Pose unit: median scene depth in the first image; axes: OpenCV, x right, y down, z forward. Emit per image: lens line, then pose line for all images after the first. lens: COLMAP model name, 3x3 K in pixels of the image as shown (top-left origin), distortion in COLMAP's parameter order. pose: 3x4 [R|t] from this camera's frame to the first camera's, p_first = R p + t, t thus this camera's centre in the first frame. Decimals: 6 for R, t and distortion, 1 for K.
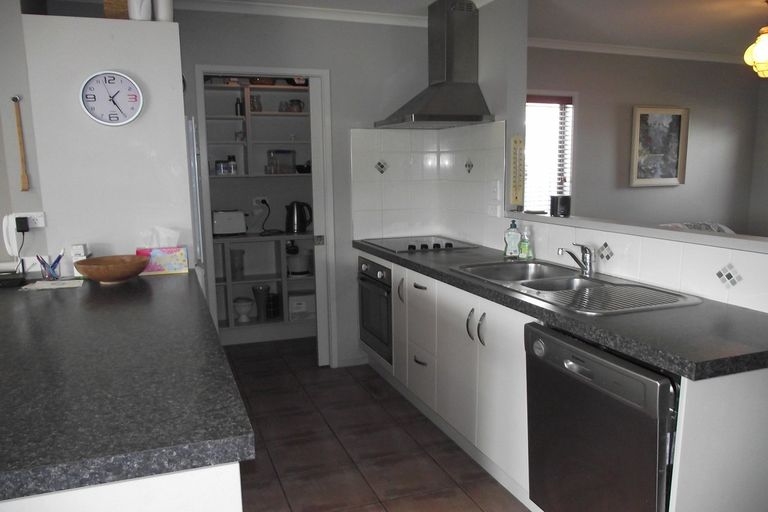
lens RADIAL K [[606.9, 0, 383.9], [0, 606.9, 257.4], [0, 0, 1]] dist [-0.016289, -0.039949]
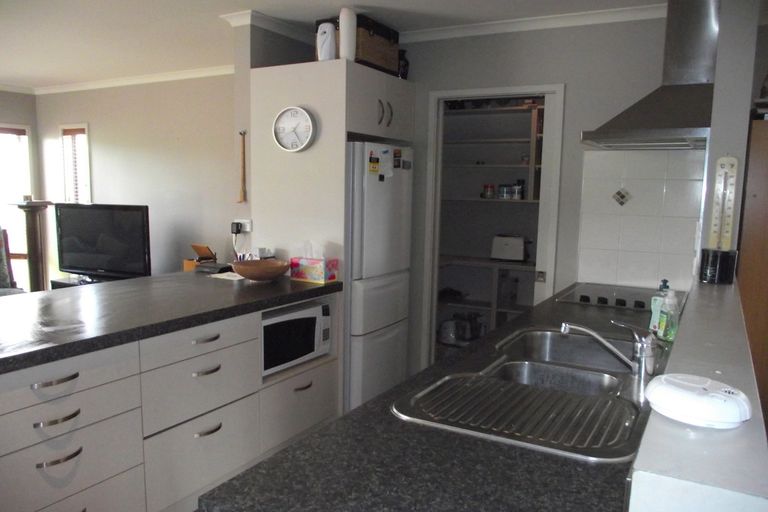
lens RADIAL K [[606.9, 0, 384.3], [0, 606.9, 258.1], [0, 0, 1]] dist [-0.016289, -0.039949]
pose [[0.656699, 0.113958, -0.745493, 0.435389], [-0.139693, 0.989792, 0.028248, -0.052159], [0.741102, 0.085590, 0.665915, 0.261349]]
